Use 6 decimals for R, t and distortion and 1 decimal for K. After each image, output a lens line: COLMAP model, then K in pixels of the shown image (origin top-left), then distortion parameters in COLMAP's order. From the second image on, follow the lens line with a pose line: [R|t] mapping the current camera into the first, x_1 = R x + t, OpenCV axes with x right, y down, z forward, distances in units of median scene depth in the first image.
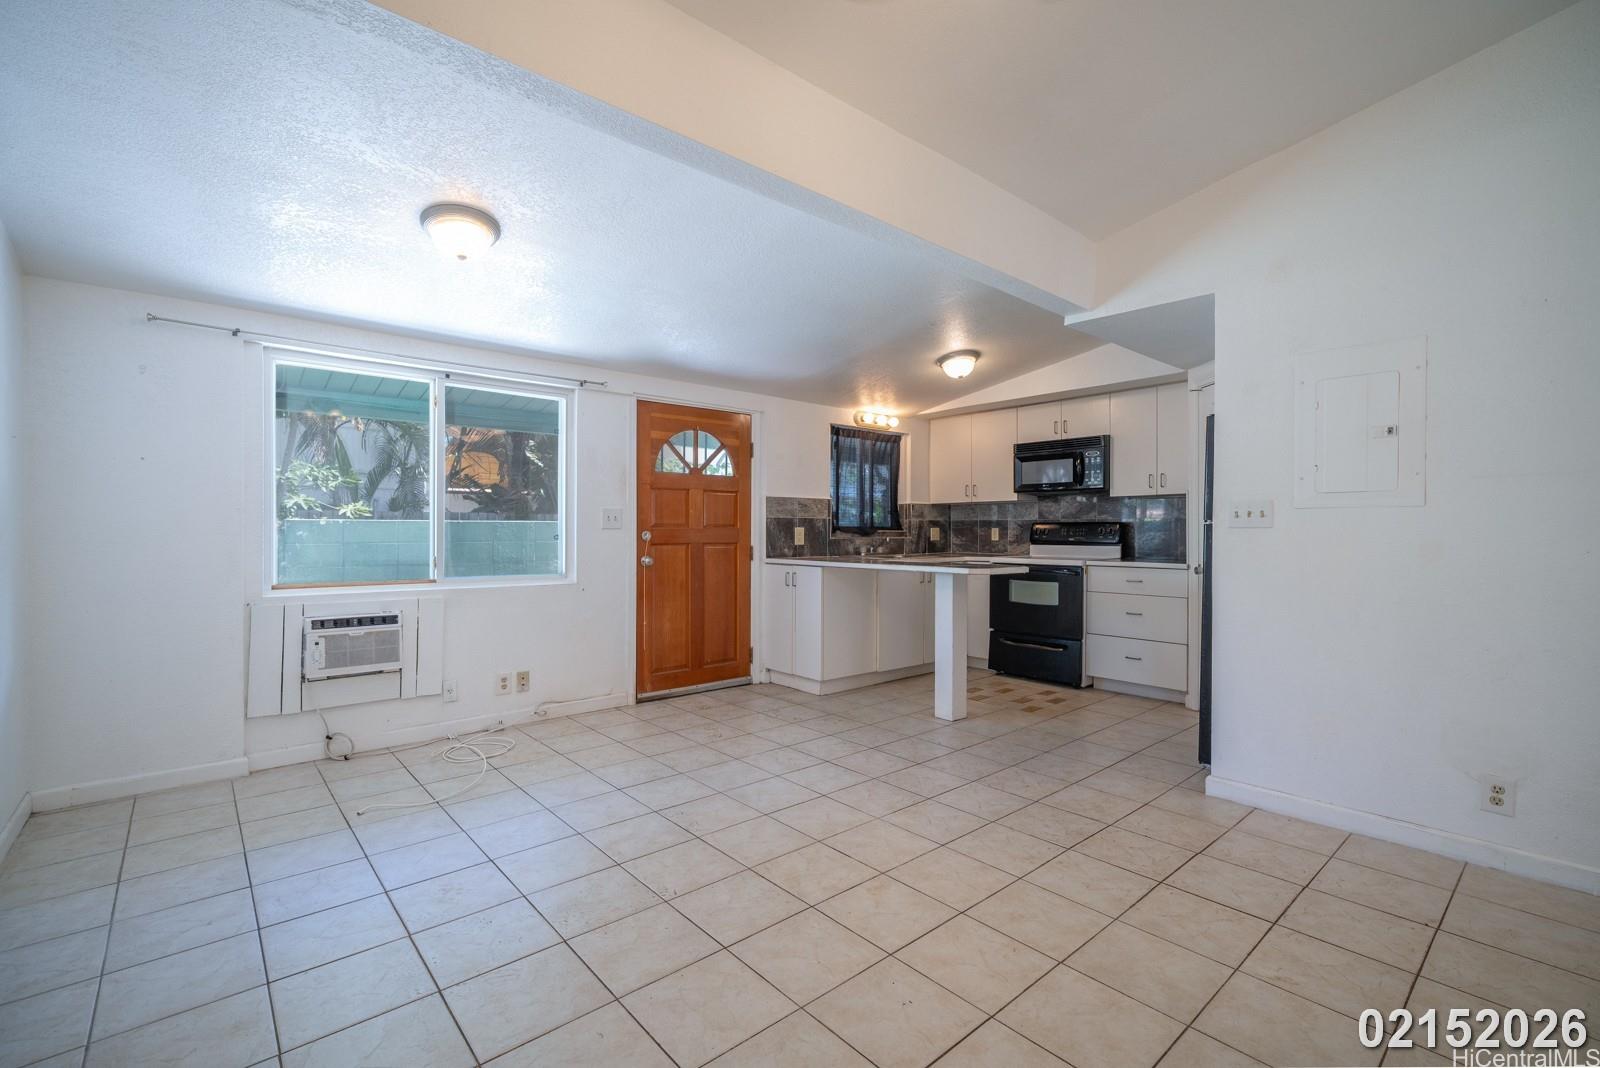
lens RADIAL K [[706.4, 0, 809.2], [0, 706.4, 538.9], [0, 0, 1]] dist [-0.001478, -0.000126]
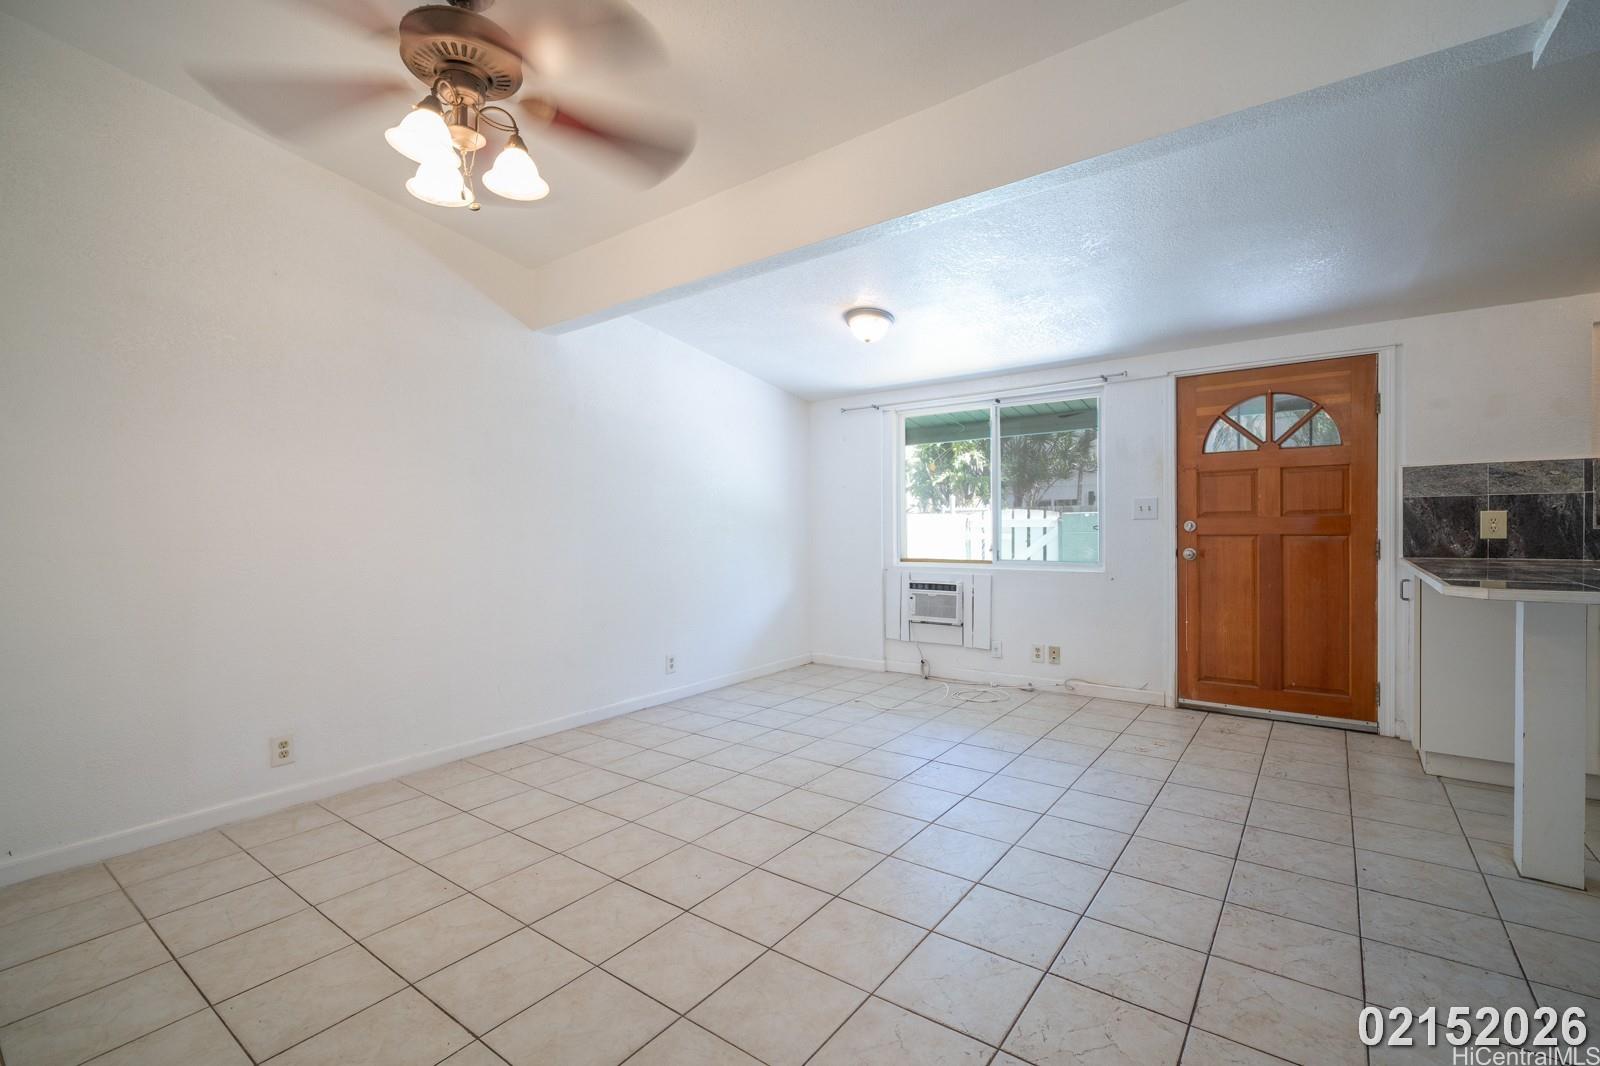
lens RADIAL K [[705.7, 0, 818.6], [0, 705.7, 532.6], [0, 0, 1]] dist [-0.001129, -0.000053]
pose [[0.215629, 0.005851, -0.976458, 0.546586], [0.003742, 0.999970, 0.006818, -0.003772], [0.976468, -0.005124, 0.215601, 0.340296]]
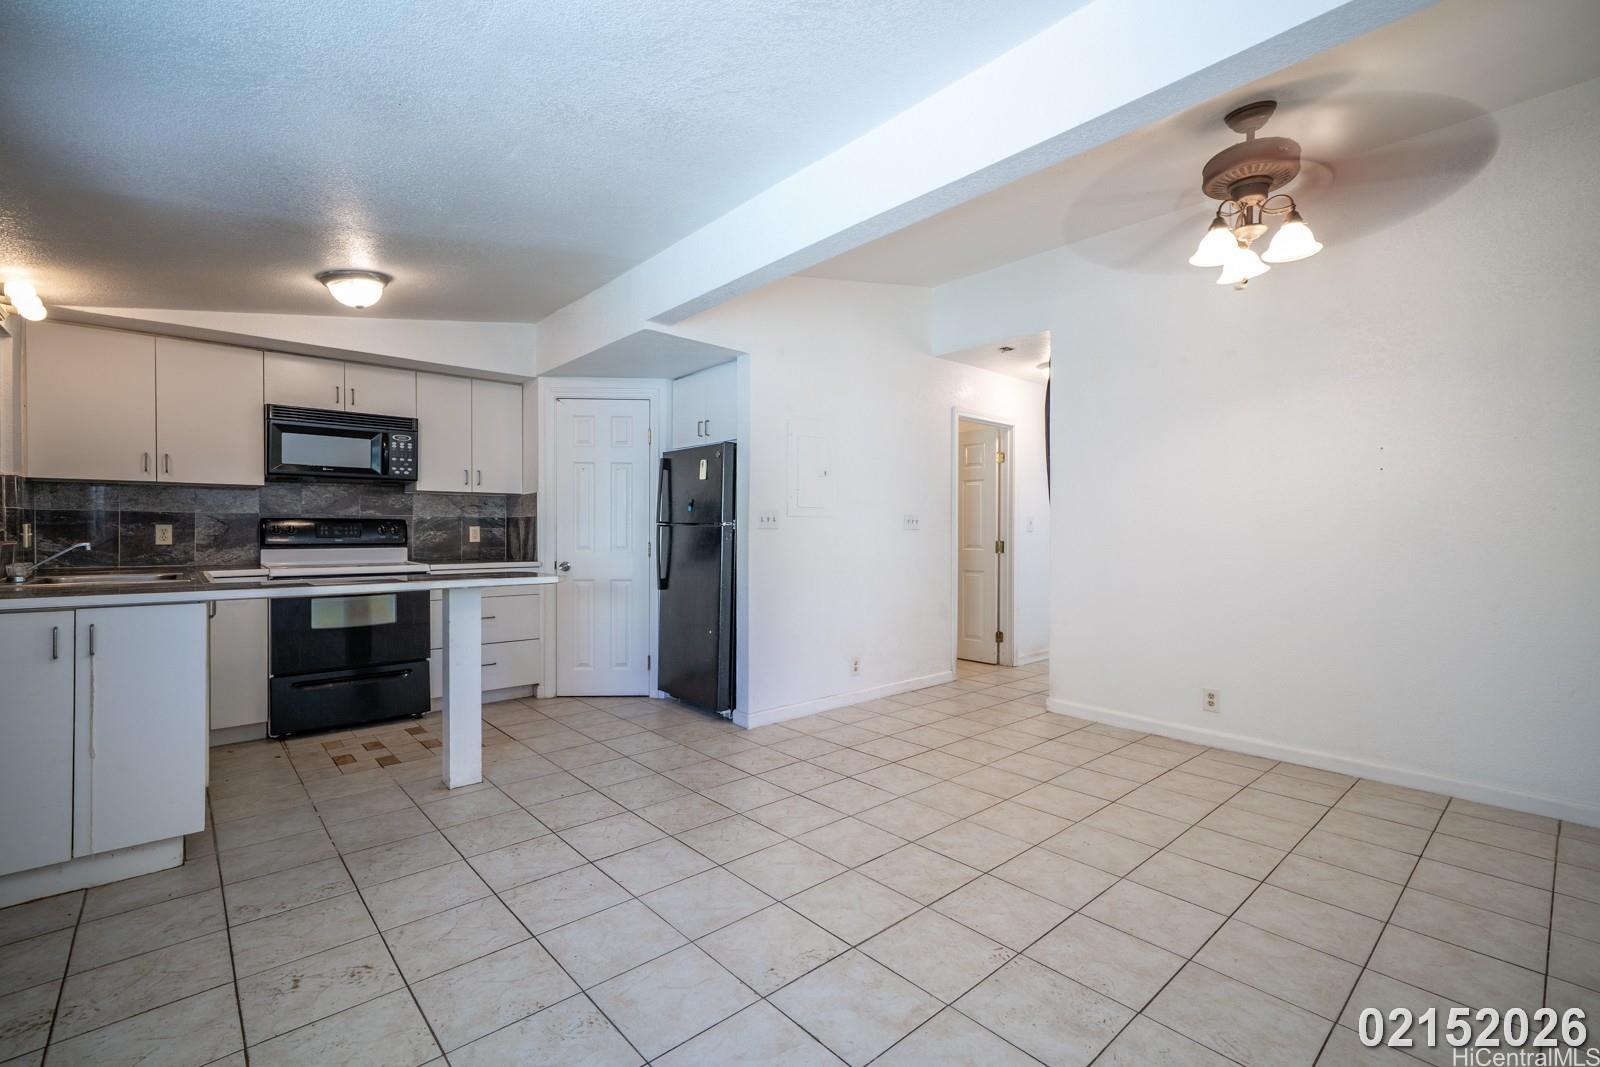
lens RADIAL K [[706.4, 0, 809.2], [0, 706.4, 538.4], [0, 0, 1]] dist [-0.001478, -0.000126]
pose [[-0.013460, -0.014264, 0.999808, -0.499132], [0.007663, 0.999867, 0.014368, -0.010476], [-0.999880, 0.007855, -0.013349, 0.587342]]
